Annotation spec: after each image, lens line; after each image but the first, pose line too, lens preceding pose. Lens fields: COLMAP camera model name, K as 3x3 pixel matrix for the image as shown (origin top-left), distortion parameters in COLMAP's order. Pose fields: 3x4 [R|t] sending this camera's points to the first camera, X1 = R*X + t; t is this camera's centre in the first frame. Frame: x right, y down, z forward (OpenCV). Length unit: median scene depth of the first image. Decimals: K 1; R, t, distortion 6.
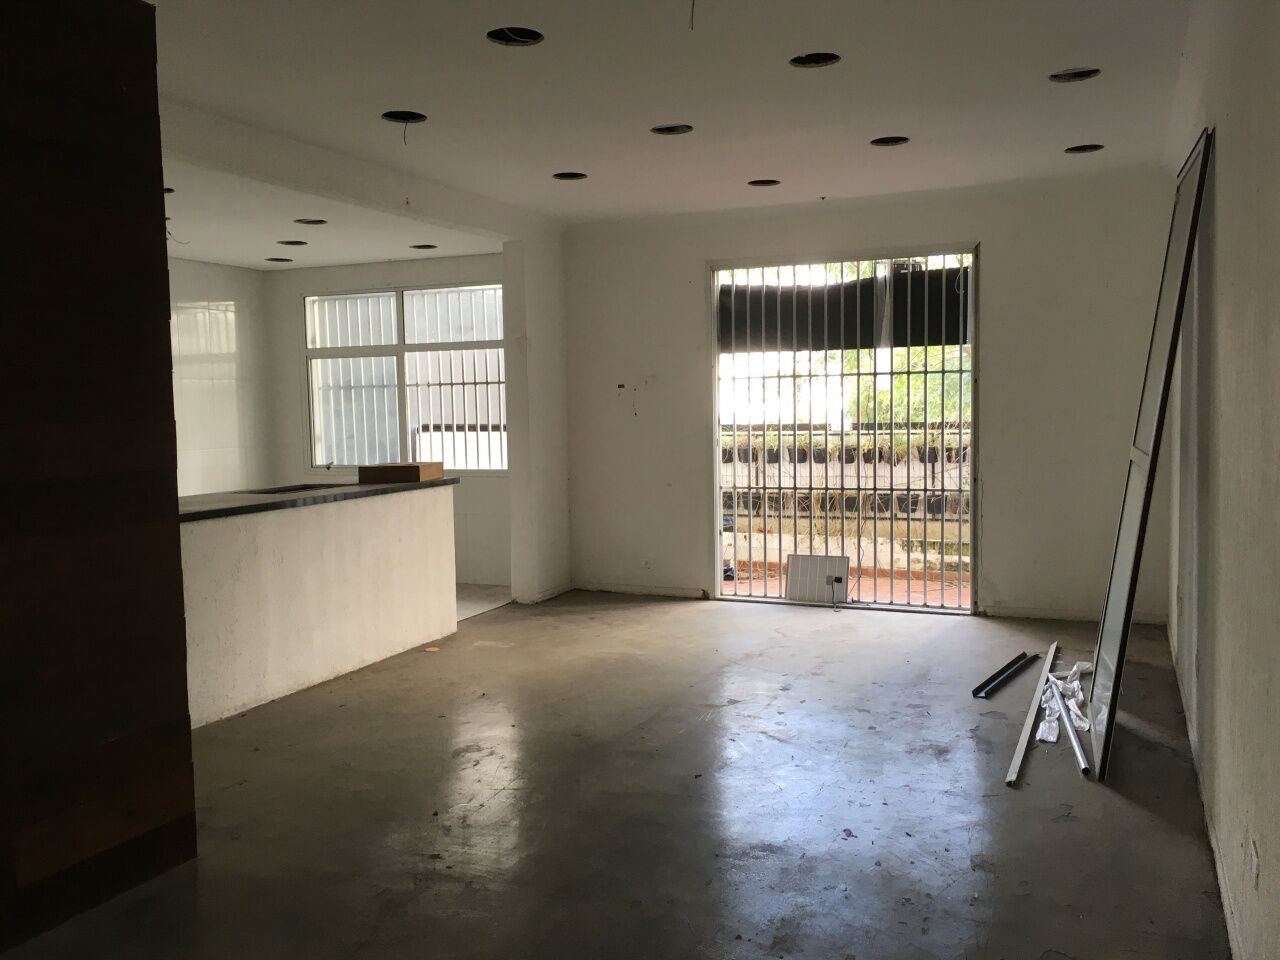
lens RADIAL K [[1069.5, 0, 640.0], [0, 1069.5, 480.0], [0, 0, 1]] dist [0.030499, 0.001200]
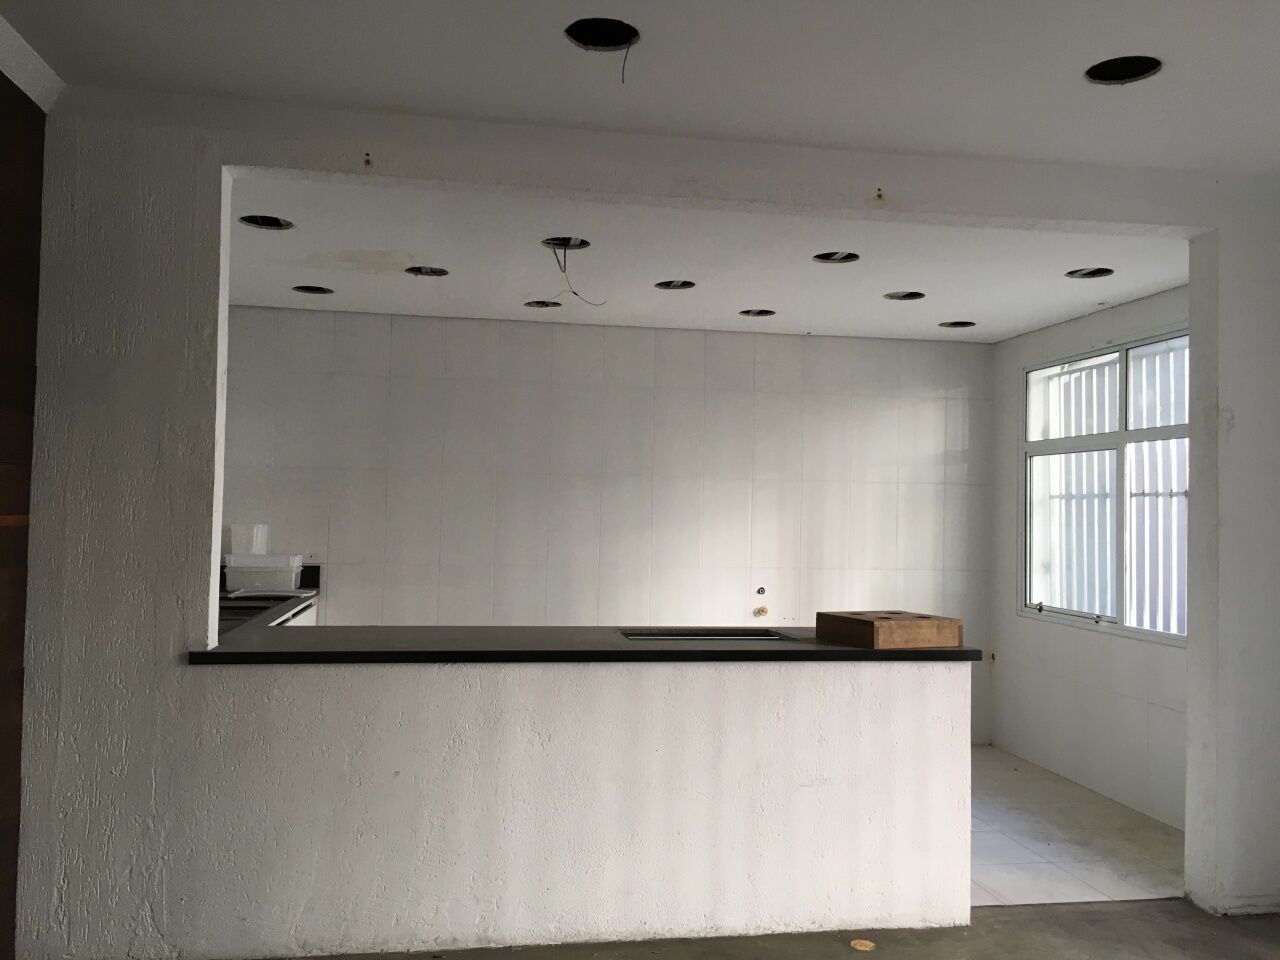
lens RADIAL K [[1070.7, 0, 647.2], [0, 1070.7, 474.1], [0, 0, 1]] dist [0.081540, -0.097960]
pose [[0.548011, 0.001530, -0.836470, 0.184363], [-0.093199, 0.993884, -0.059241, -0.038657], [0.831263, 0.110422, 0.544802, 0.446781]]
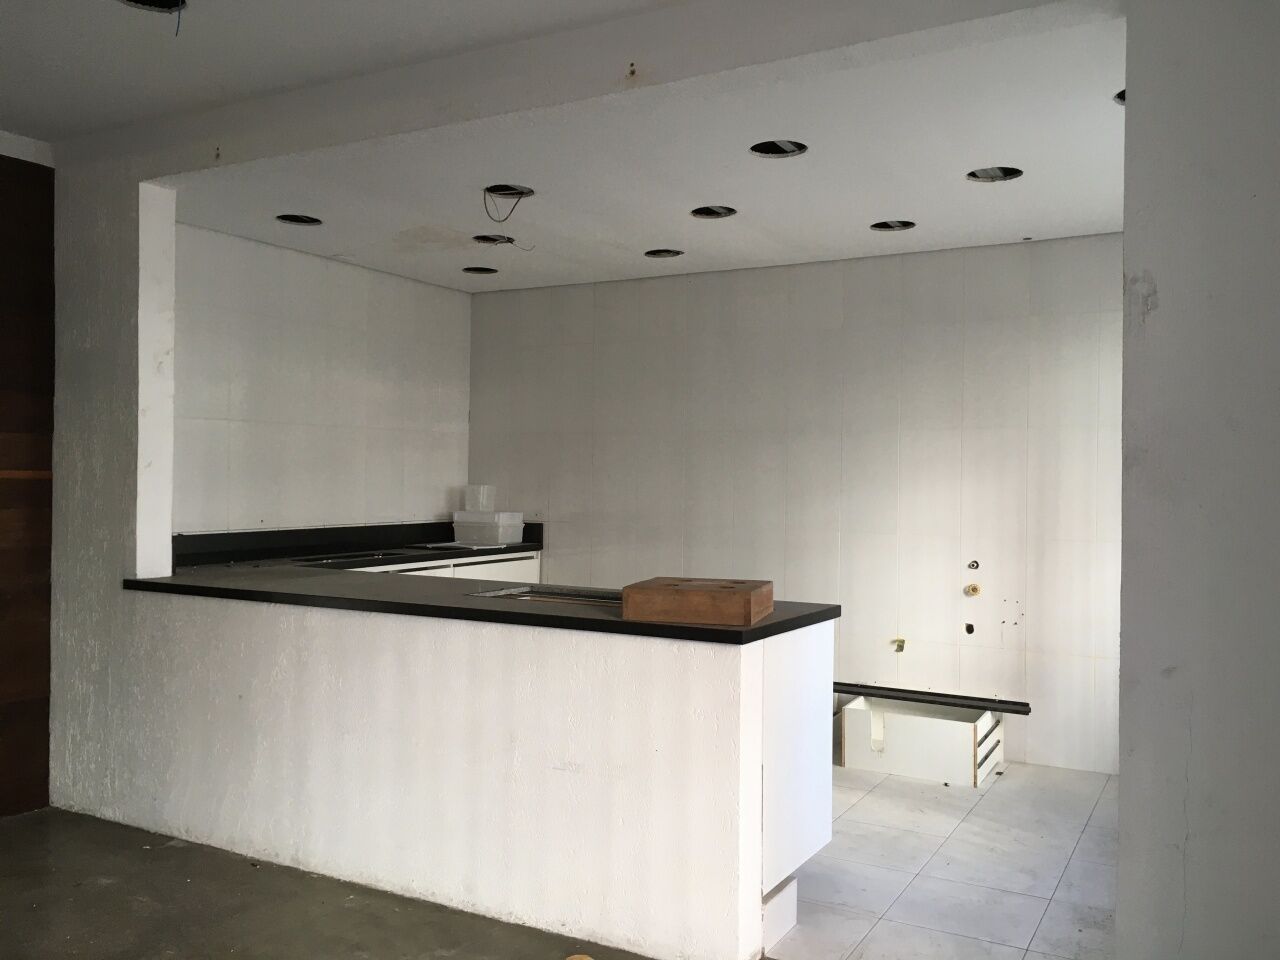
lens RADIAL K [[1070.7, 0, 647.2], [0, 1070.7, 474.1], [0, 0, 1]] dist [0.081540, -0.097960]
pose [[-0.090263, 0.017965, -0.995756, 0.236768], [-0.083212, 0.996205, 0.025516, -0.064578], [0.992436, 0.085162, -0.088426, 0.845414]]
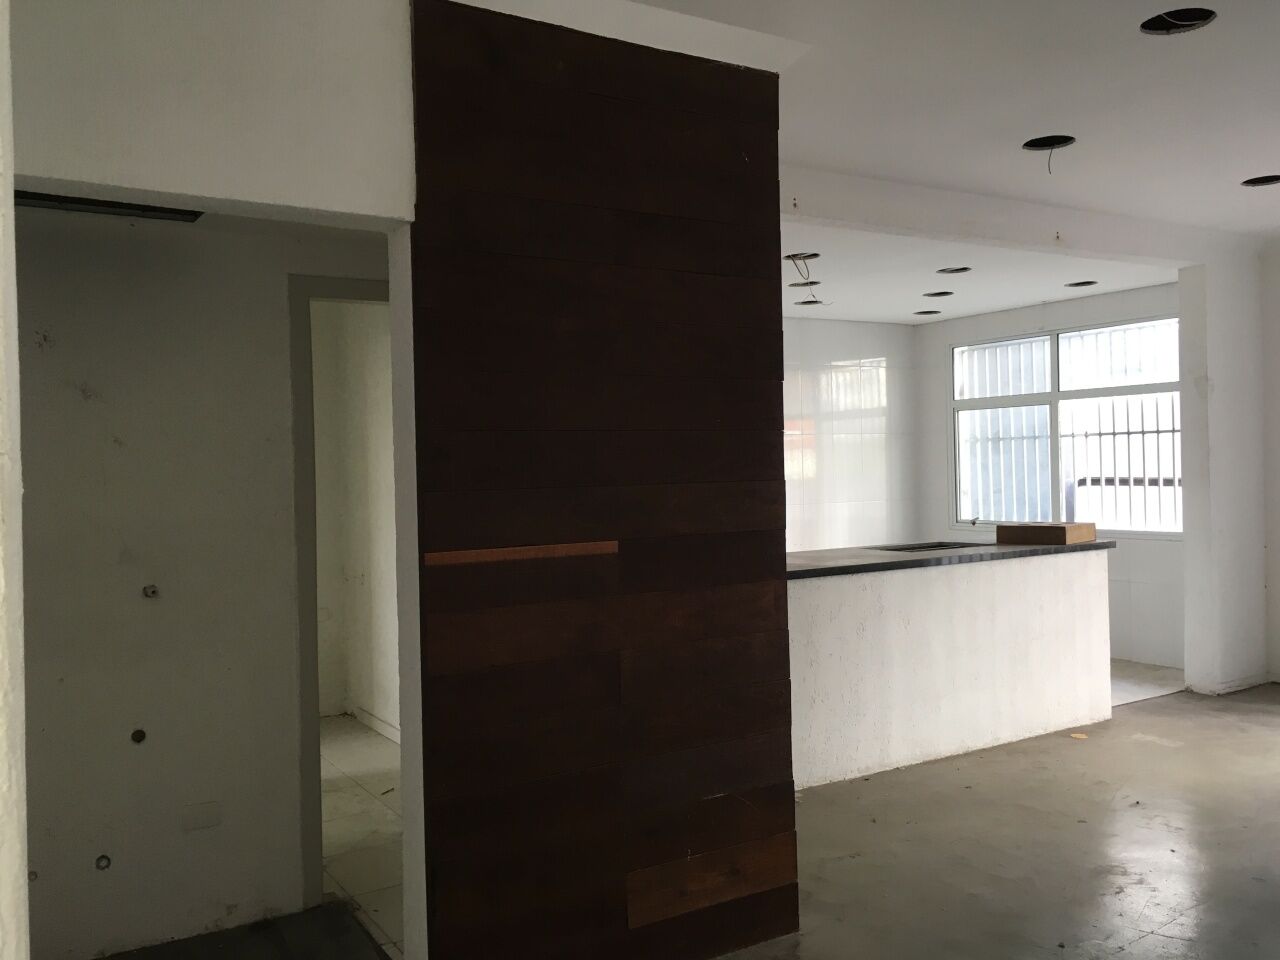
lens RADIAL K [[1070.7, 0, 647.2], [0, 1070.7, 474.1], [0, 0, 1]] dist [0.081540, -0.097960]
pose [[0.828148, 0.003370, -0.560500, 0.008606], [-0.032625, 0.998576, -0.042201, -0.005889], [0.559560, 0.053235, 0.827079, 0.042936]]
